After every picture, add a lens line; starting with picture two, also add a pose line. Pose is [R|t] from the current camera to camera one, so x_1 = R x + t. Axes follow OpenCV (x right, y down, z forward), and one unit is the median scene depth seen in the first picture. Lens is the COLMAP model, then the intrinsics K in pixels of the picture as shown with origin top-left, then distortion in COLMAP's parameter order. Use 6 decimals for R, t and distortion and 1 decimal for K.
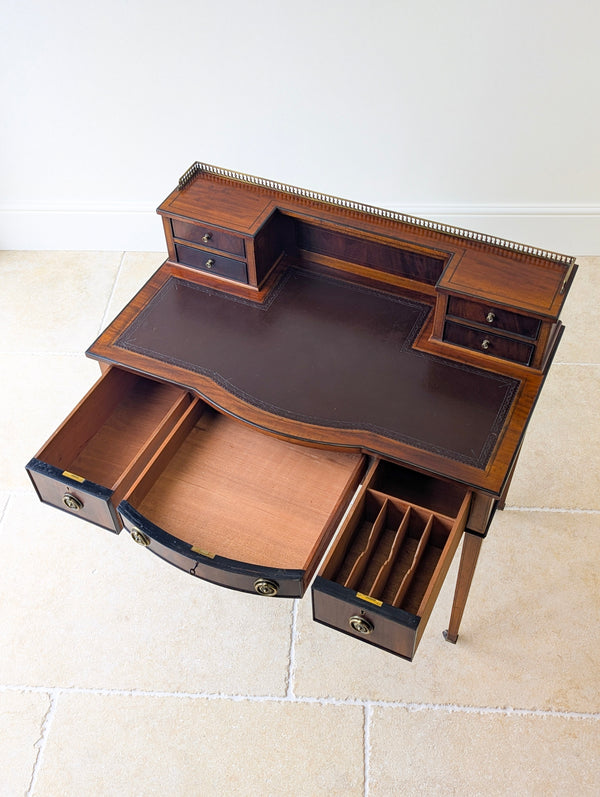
lens RADIAL K [[833.9, 0, 301.2], [0, 833.9, 395.6], [0, 0, 1]] dist [0.043360, 0.000000]
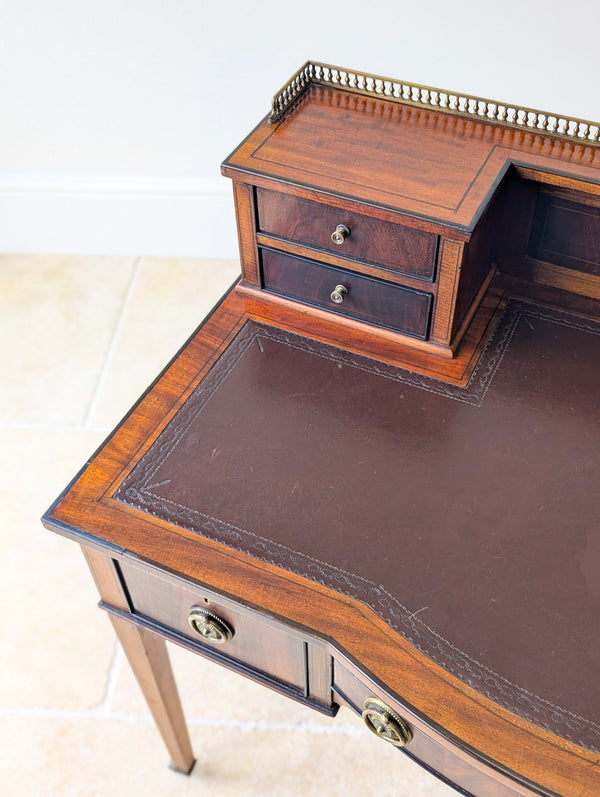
lens RADIAL K [[858.0, 0, 313.7], [0, 858.0, 393.4], [0, 0, 1]] dist [0.028405, 0.000000]
pose [[0.999939, 0.010750, -0.002405, -0.123075], [-0.010766, 0.999919, -0.006764, -0.104476], [0.002332, 0.006789, 0.999974, 0.563836]]
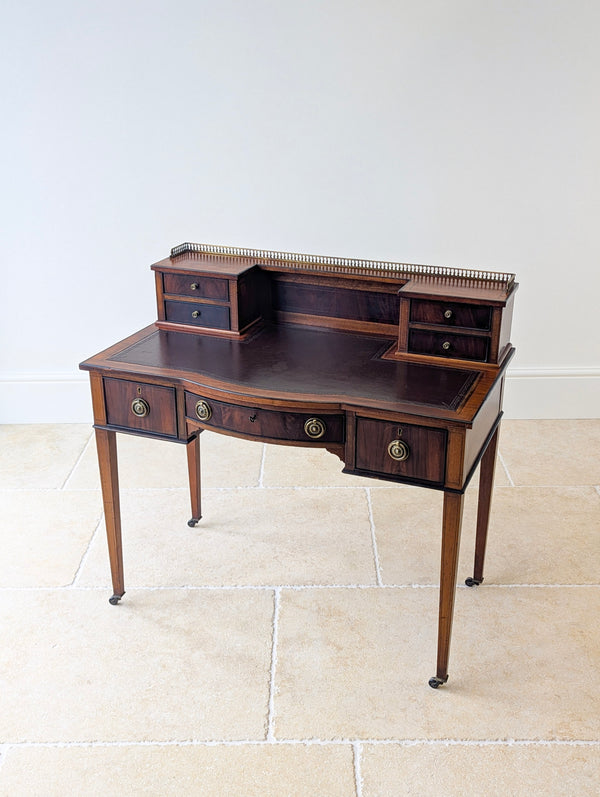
lens RADIAL K [[858.0, 0, 302.9], [0, 858.0, 417.6], [0, 0, 1]] dist [0.028405, 0.000000]
pose [[0.998088, 0.001287, 0.061791, -0.037717], [0.025165, 0.904690, -0.425327, 0.464625], [-0.056449, 0.426069, 0.902928, 0.015941]]
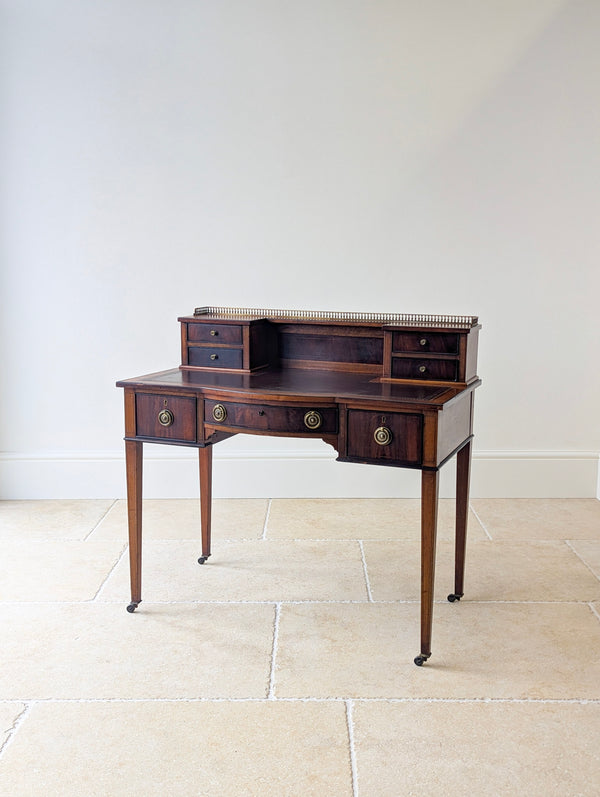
lens RADIAL K [[858.0, 0, 305.6], [0, 858.0, 406.0], [0, 0, 1]] dist [0.028405, 0.000000]
pose [[0.997793, 0.024445, 0.061738, -0.046637], [0.019786, 0.778076, -0.627858, 0.774031], [-0.063385, 0.627694, 0.775875, -0.018971]]
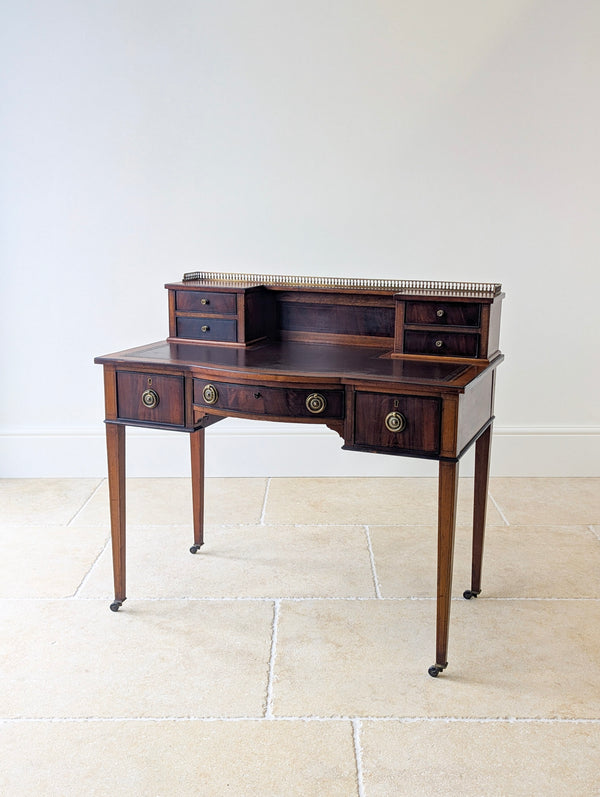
lens RADIAL K [[858.0, 0, 306.3], [0, 858.0, 408.9], [0, 0, 1]] dist [0.028405, 0.000000]
pose [[0.997808, 0.021732, 0.062502, -0.039535], [0.019257, 0.808296, -0.588462, 0.668517], [-0.063309, 0.588376, 0.806105, 0.072251]]
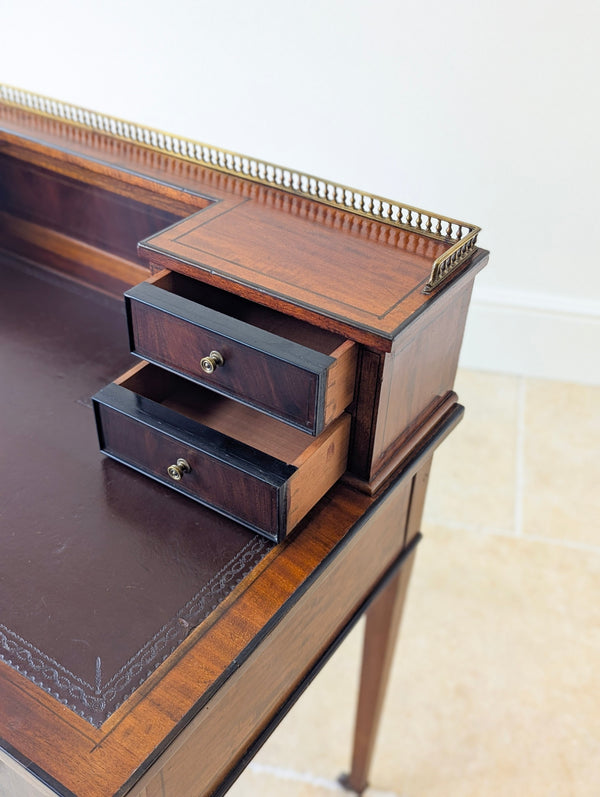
lens RADIAL K [[858.0, 0, 298.8], [0, 858.0, 397.6], [0, 0, 1]] dist [0.028405, 0.000000]
pose [[0.986563, 0.141392, -0.081869, 0.254812], [-0.155006, 0.968387, -0.195448, 0.014122], [0.051646, 0.205512, 0.977291, 0.529279]]
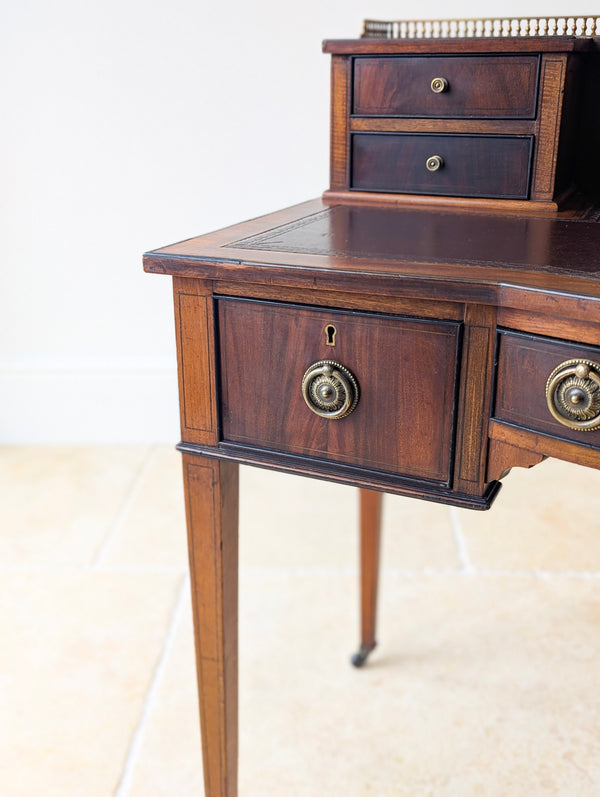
lens RADIAL K [[858.0, 0, 301.4], [0, 858.0, 394.1], [0, 0, 1]] dist [0.028405, 0.000000]
pose [[0.999647, 0.013598, 0.022803, -0.190379], [-0.001071, 0.878836, -0.477122, 0.163546], [-0.026528, 0.476930, 0.878541, 0.676247]]
